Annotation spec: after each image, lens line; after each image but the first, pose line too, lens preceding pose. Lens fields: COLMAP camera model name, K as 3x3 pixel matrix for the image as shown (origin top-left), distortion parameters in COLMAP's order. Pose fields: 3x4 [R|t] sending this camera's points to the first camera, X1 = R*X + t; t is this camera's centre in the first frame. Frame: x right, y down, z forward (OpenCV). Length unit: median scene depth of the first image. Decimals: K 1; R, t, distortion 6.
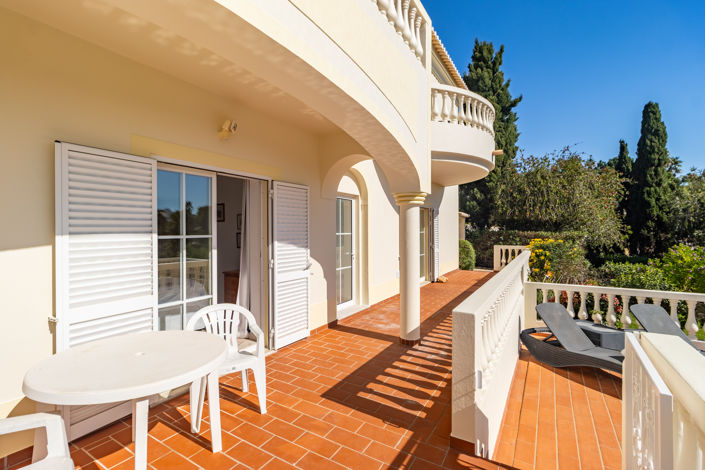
lens RADIAL K [[326.2, 0, 352.5], [0, 326.2, 235.0], [0, 0, 1]] dist [0.001079, 0.000245]
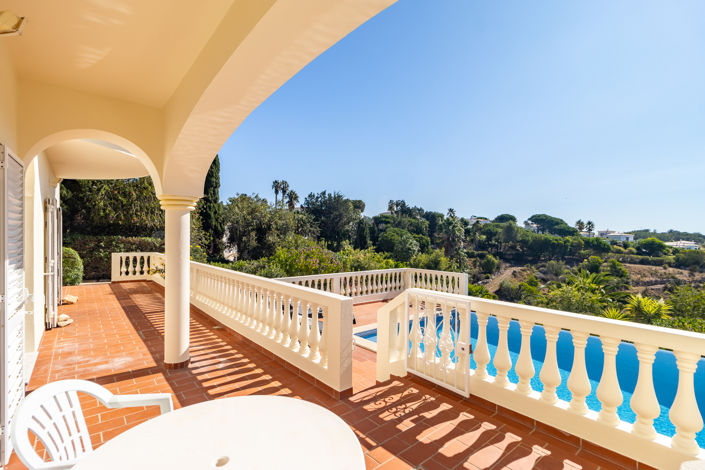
lens RADIAL K [[326.2, 0, 352.5], [0, 326.2, 235.0], [0, 0, 1]] dist [0.001079, 0.000245]
pose [[0.322340, 0.011455, 0.946555, -0.192477], [0.003104, 0.999909, -0.013158, -0.003544], [-0.946619, 0.007179, 0.322275, 0.100203]]
